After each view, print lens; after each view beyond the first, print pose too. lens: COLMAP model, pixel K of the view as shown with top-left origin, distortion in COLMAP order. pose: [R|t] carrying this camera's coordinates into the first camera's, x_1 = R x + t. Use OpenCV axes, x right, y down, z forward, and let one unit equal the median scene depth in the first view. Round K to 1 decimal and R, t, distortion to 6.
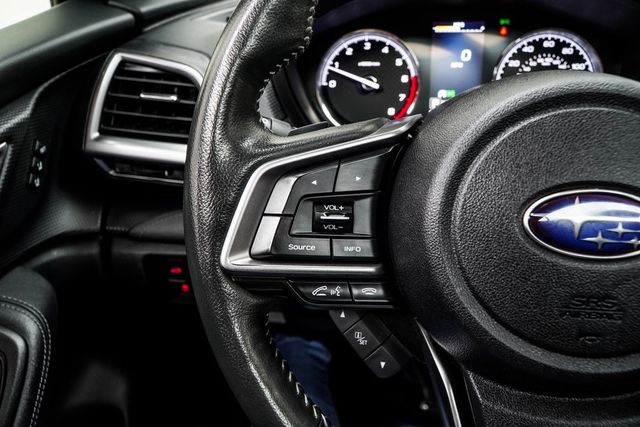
lens RADIAL K [[508.7, 0, 308.7], [0, 508.7, 210.2], [0, 0, 1]] dist [0.002199, 0.000491]
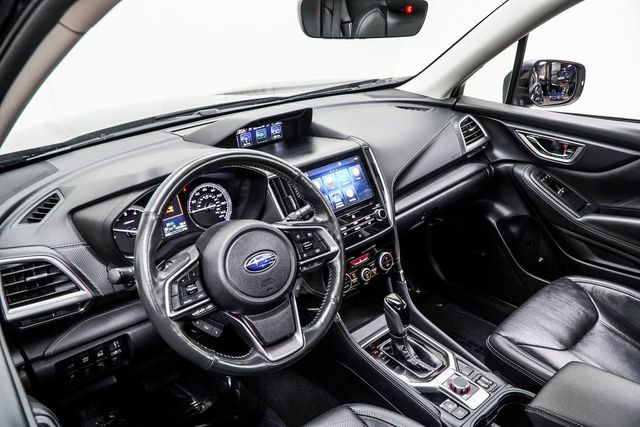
lens RADIAL K [[513.1, 0, 314.6], [0, 513.1, 207.0], [0, 0, 1]] dist [0.003794, -0.071141]
pose [[0.710139, -0.282962, 0.644697, -0.687159], [0.362250, 0.932027, 0.010051, -0.112388], [-0.603719, 0.226404, 0.764372, -1.035699]]
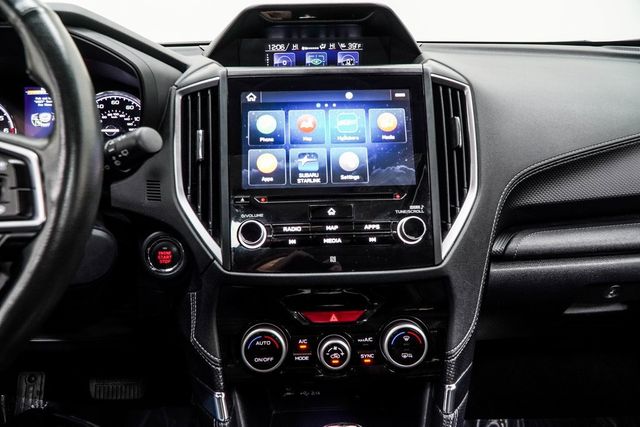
lens RADIAL K [[513.1, 0, 314.6], [0, 513.1, 207.0], [0, 0, 1]] dist [0.003794, -0.071141]
pose [[0.994600, -0.021954, 0.101438, 0.891044], [0.041264, 0.980449, -0.192397, 0.217743], [-0.095231, 0.195544, 0.976060, -0.282110]]
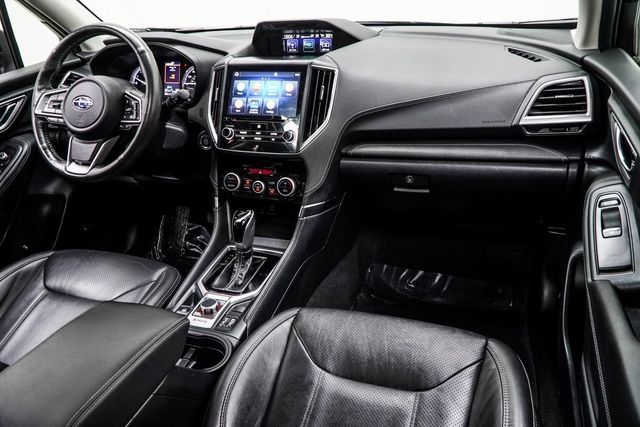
lens RADIAL K [[513.1, 0, 314.6], [0, 513.1, 207.0], [0, 0, 1]] dist [0.003794, -0.071141]
pose [[0.956524, 0.089042, -0.277730, 2.027571], [-0.102237, 0.994200, -0.033367, 0.471452], [0.273148, 0.060310, 0.960080, -1.554001]]
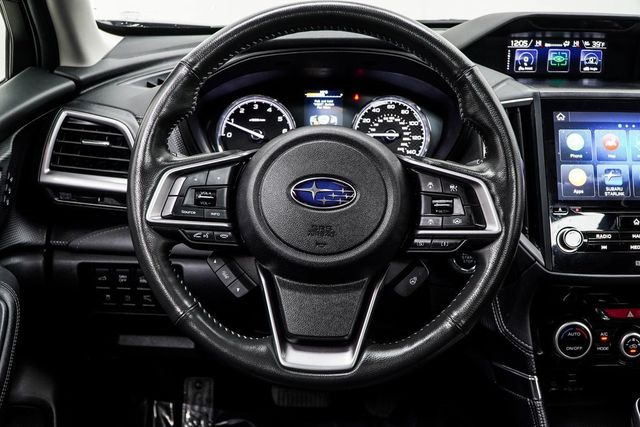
lens RADIAL K [[769.8, 0, 303.3], [0, 769.8, 212.7], [0, 0, 1]] dist [0.010265, -0.312706]
pose [[0.998178, 0.000898, 0.060330, 0.127873], [0.008578, 0.987620, -0.156628, 0.279957], [-0.059724, 0.156860, 0.985813, -0.995080]]
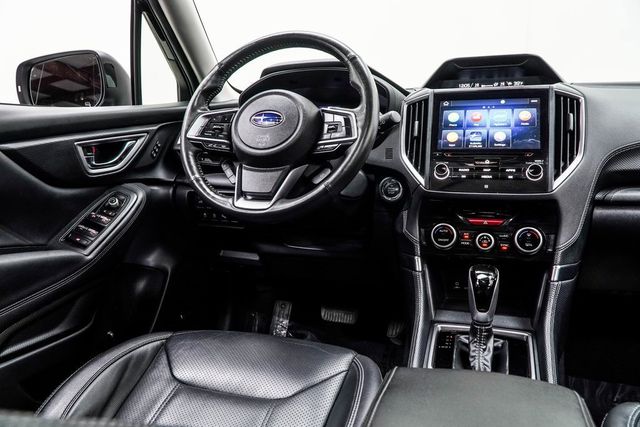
lens RADIAL K [[519.3, 0, 311.6], [0, 519.3, 204.0], [0, 0, 1]] dist [-0.002755, -0.000914]
pose [[0.964396, 0.042975, -0.260948, 0.913132], [-0.126679, 0.941212, -0.313164, 0.869034], [0.232149, 0.335071, 0.913145, -1.125357]]
